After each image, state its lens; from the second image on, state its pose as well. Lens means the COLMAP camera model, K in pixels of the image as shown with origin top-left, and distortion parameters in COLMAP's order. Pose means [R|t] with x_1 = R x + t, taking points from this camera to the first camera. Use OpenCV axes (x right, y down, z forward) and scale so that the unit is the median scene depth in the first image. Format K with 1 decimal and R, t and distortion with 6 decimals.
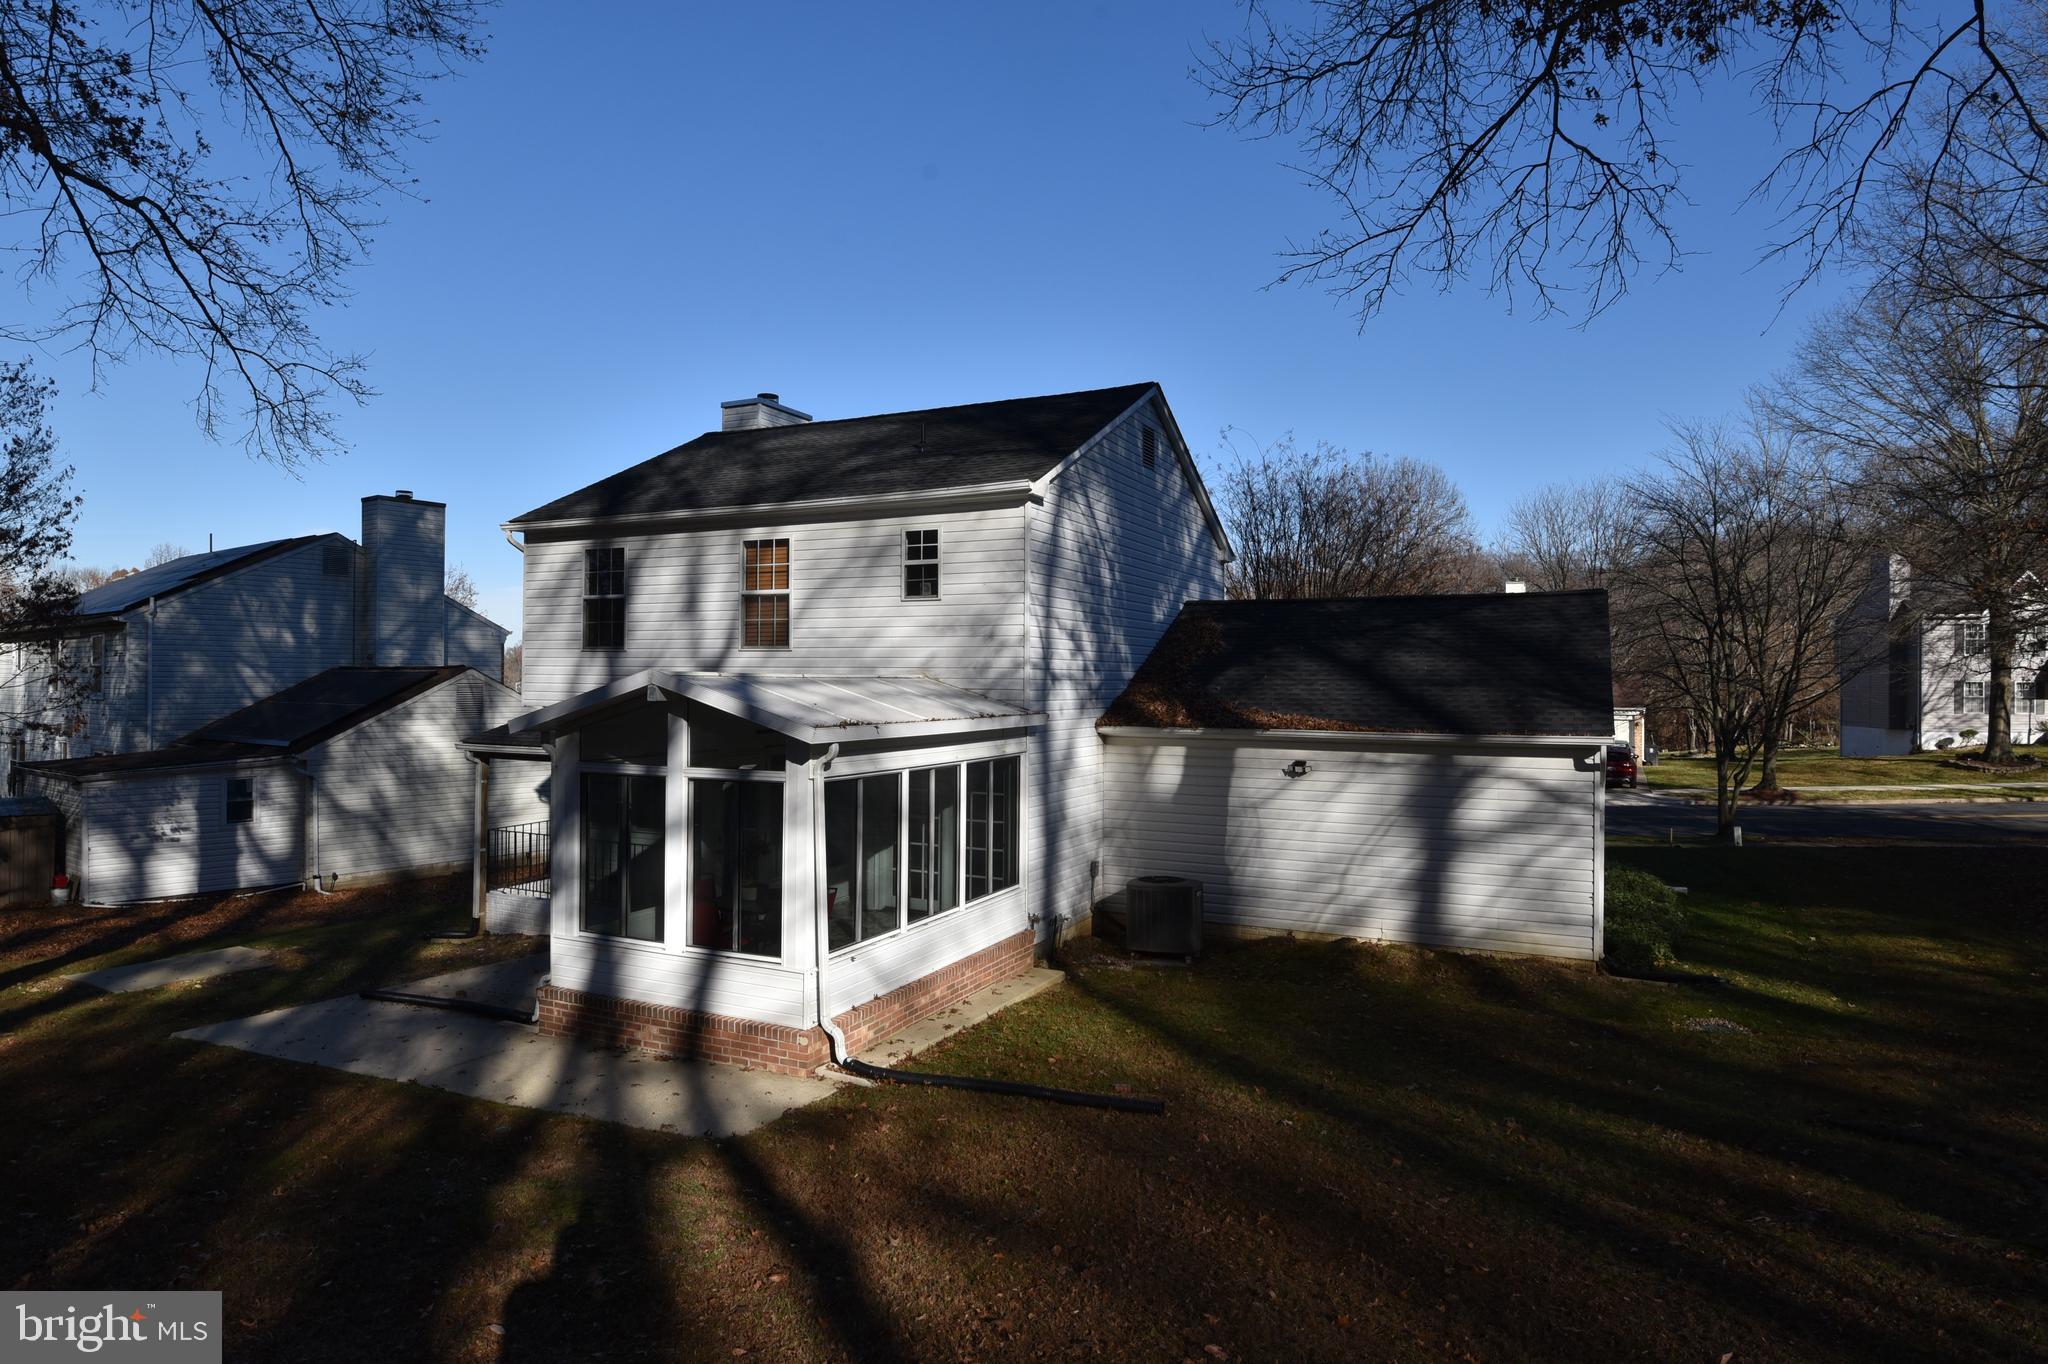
lens RADIAL K [[1133.4, 0, 1010.2], [0, 1133.4, 674.4], [0, 0, 1]] dist [0.000178, -0.033633]
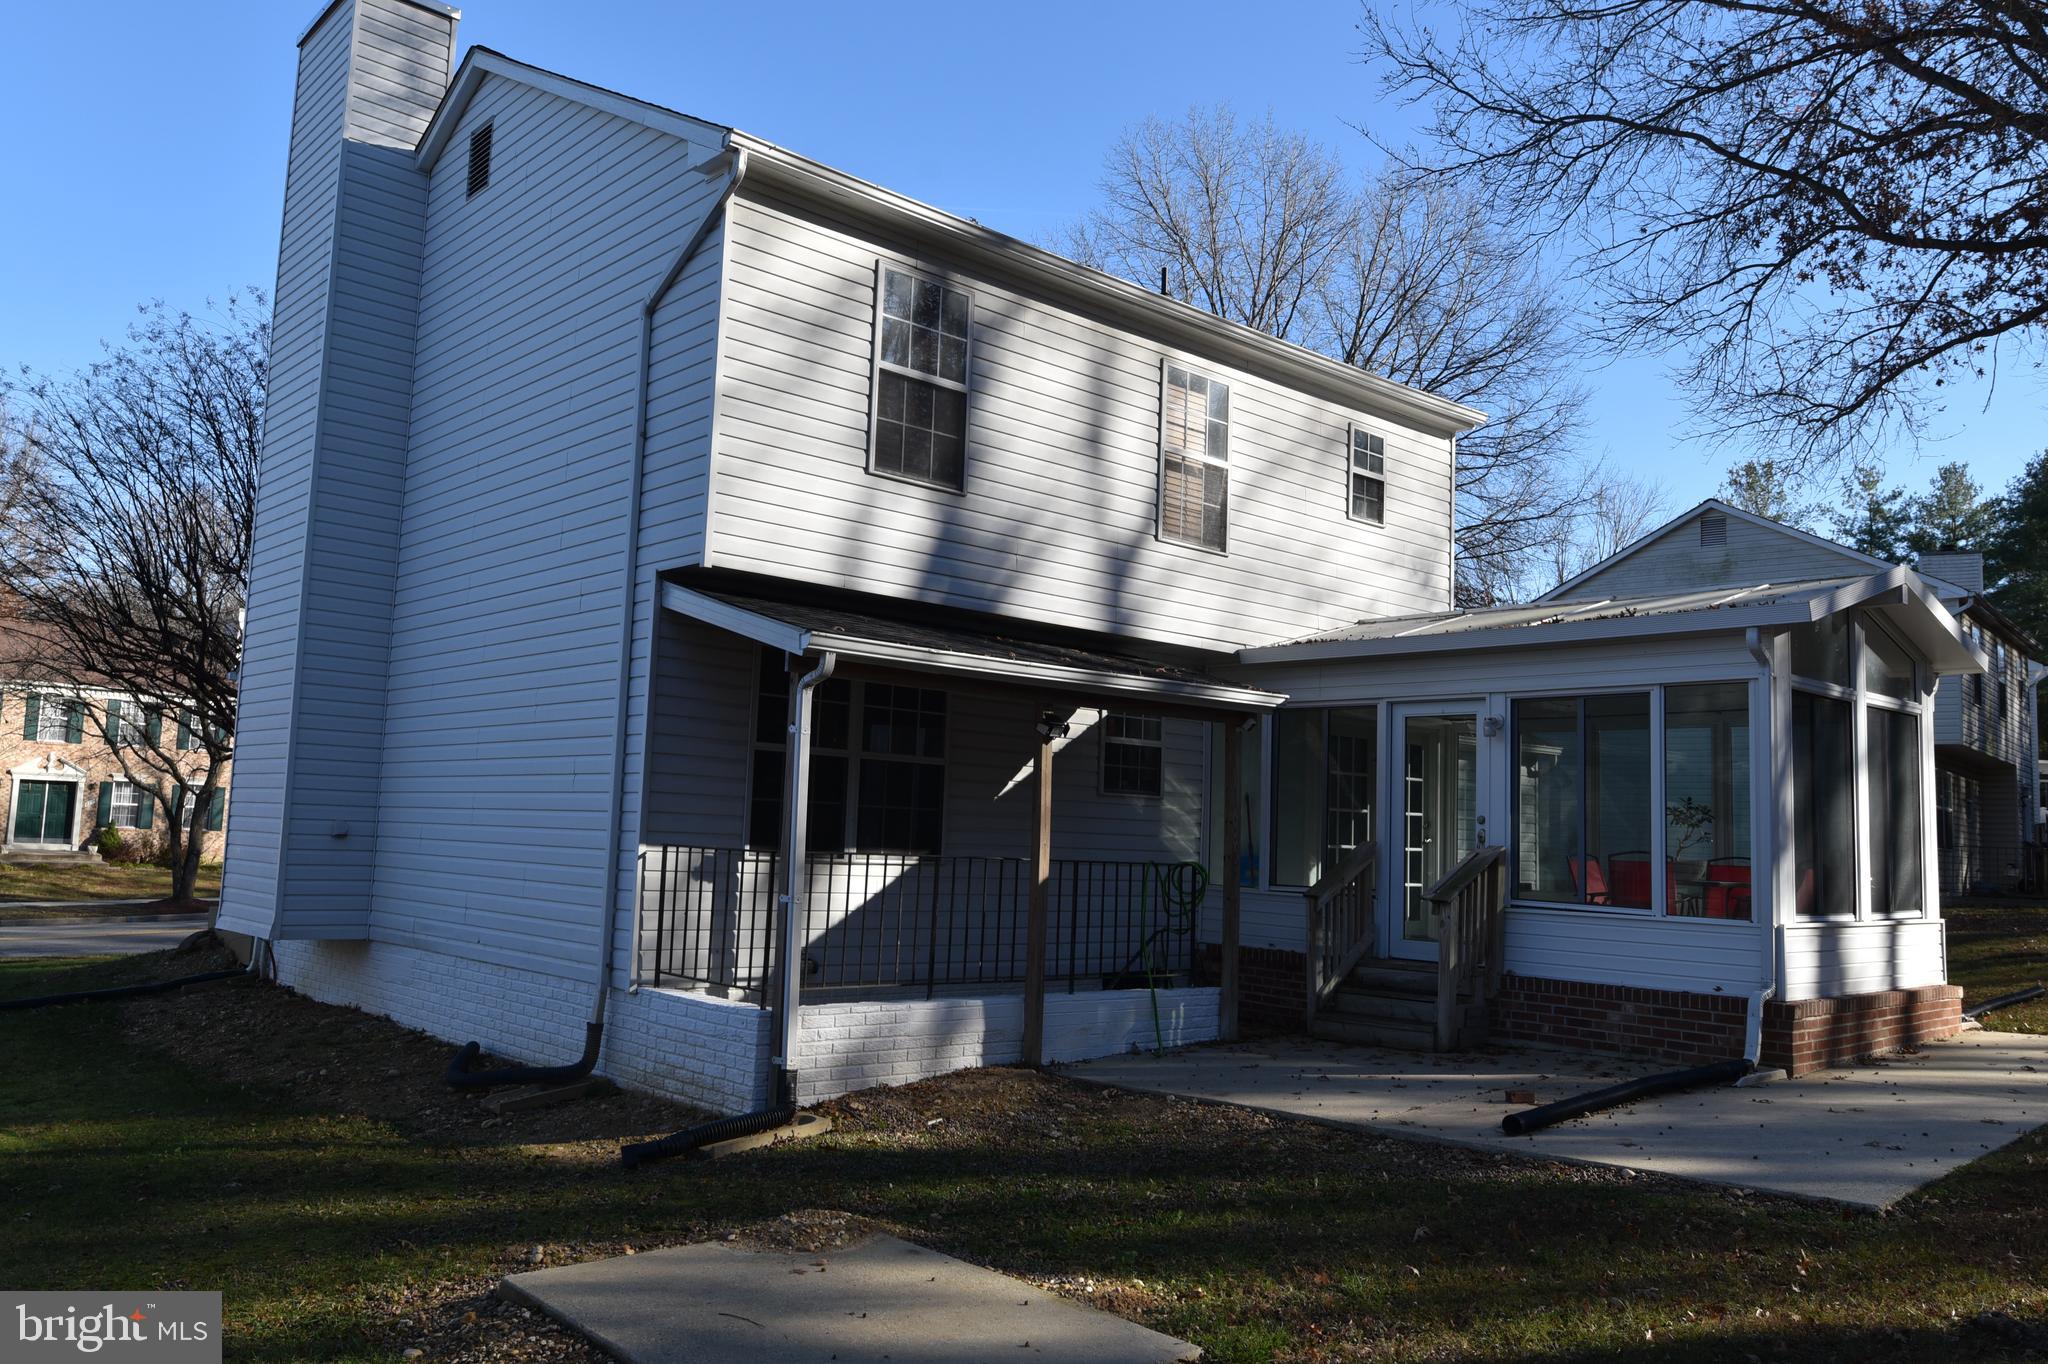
lens RADIAL K [[1536.1, 0, 1024.0], [0, 1536.1, 682.0], [0, 0, 1]] dist [0.010877, 0.002097]
pose [[0.372204, 0.098831, 0.922874, -1.082886], [-0.038454, 0.995103, -0.091057, 0.139996], [-0.927354, -0.001596, 0.374181, 0.809001]]
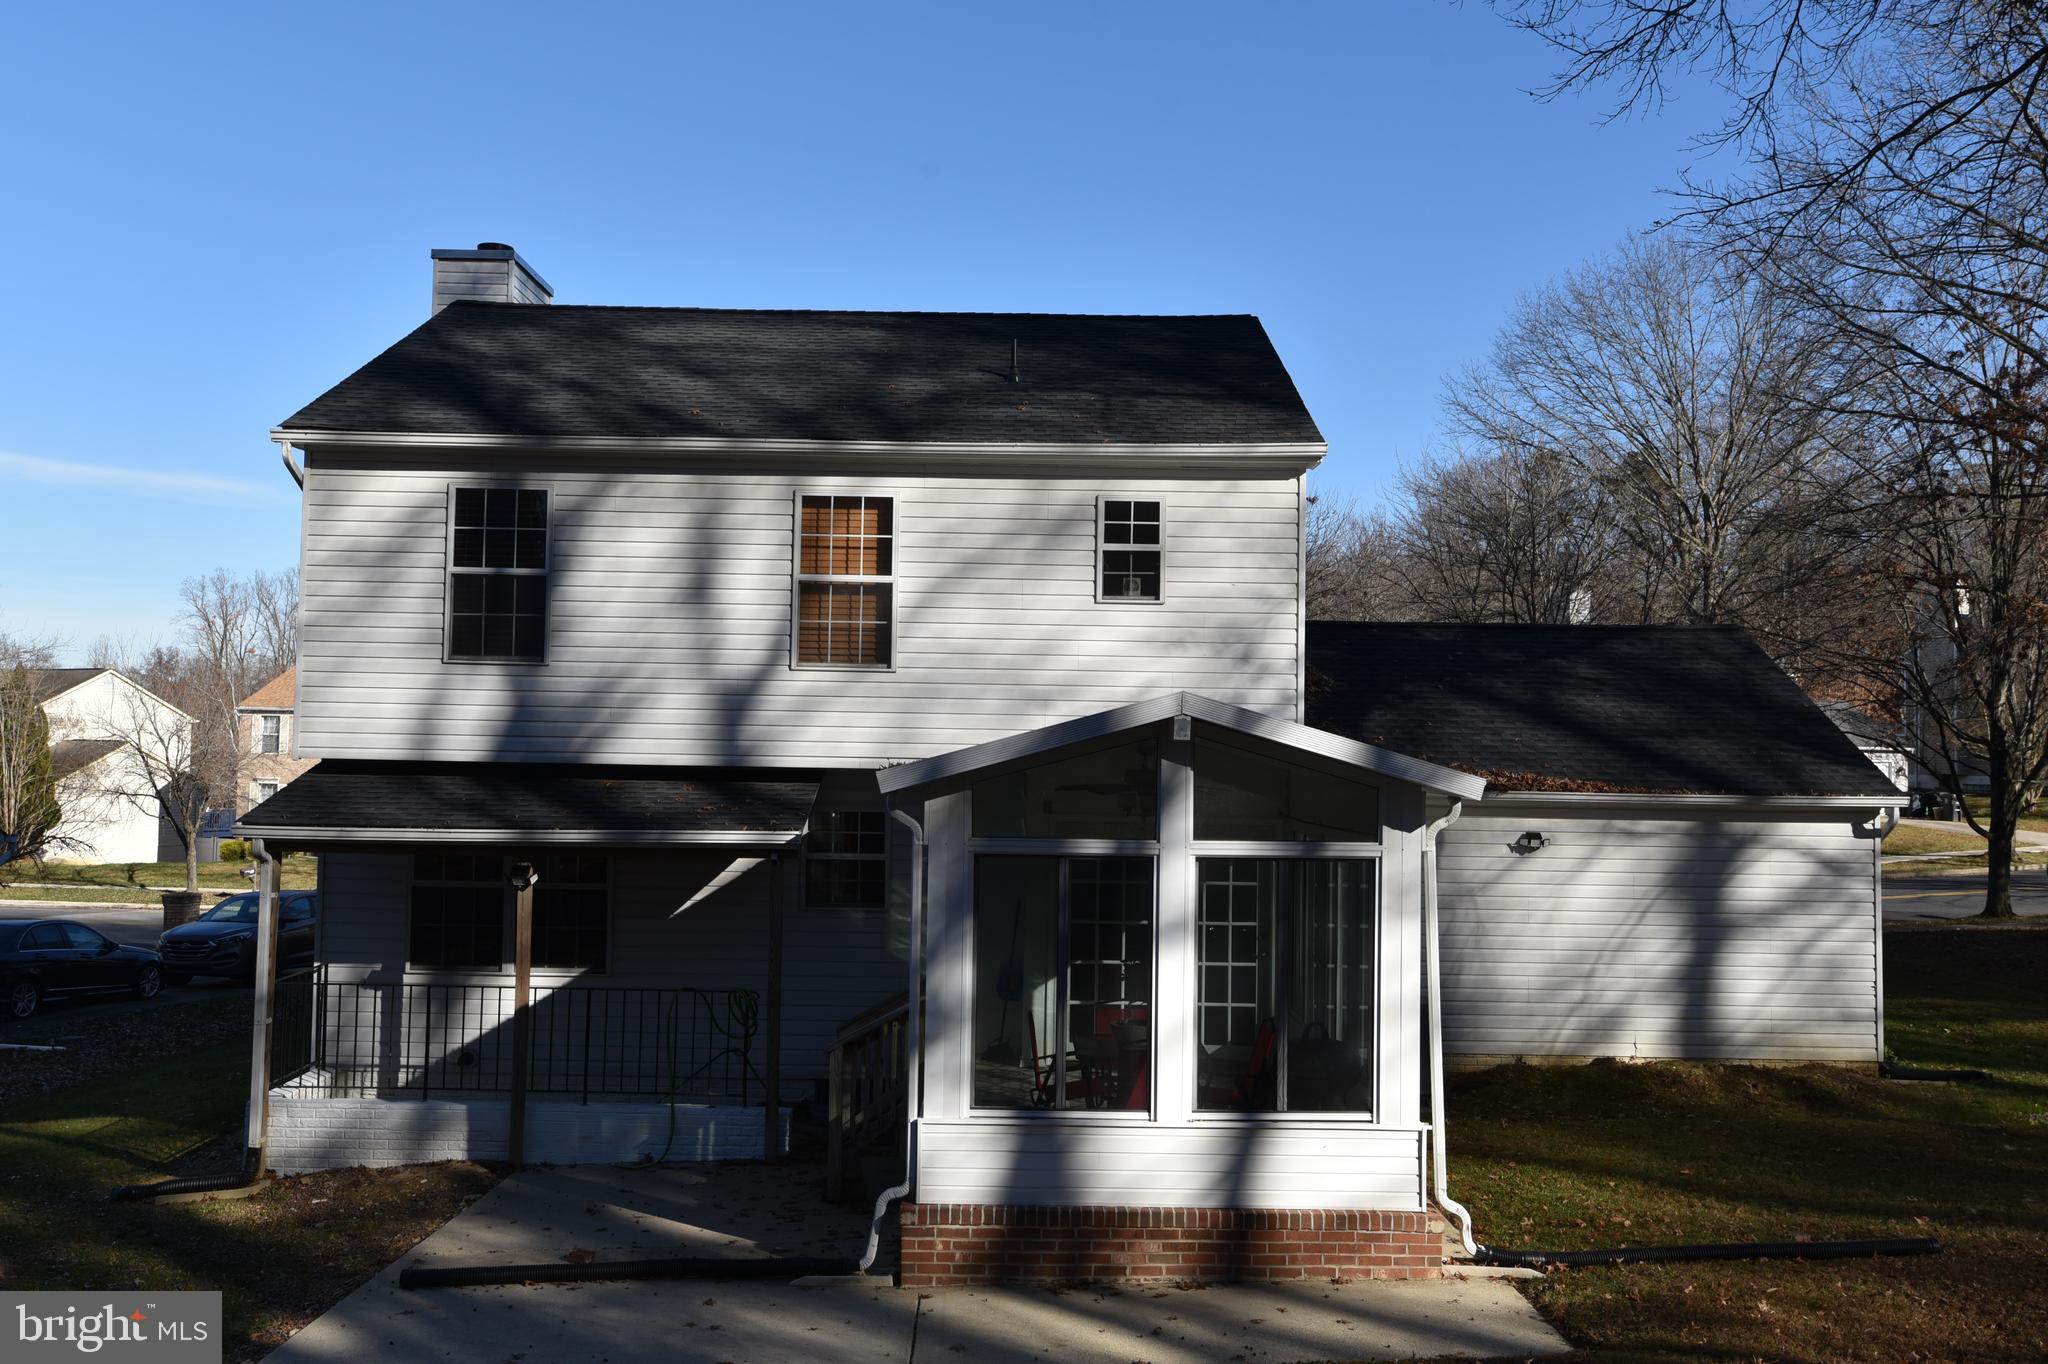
lens RADIAL K [[1734.0, 0, 1024.0], [0, 1734.0, 682.0], [0, 0, 1]] dist [0.026998, -0.004165]
pose [[0.896828, 0.024474, 0.441701, -0.583403], [-0.011608, 0.999427, -0.031807, 0.015737], [-0.442226, 0.023399, 0.896598, 0.090519]]
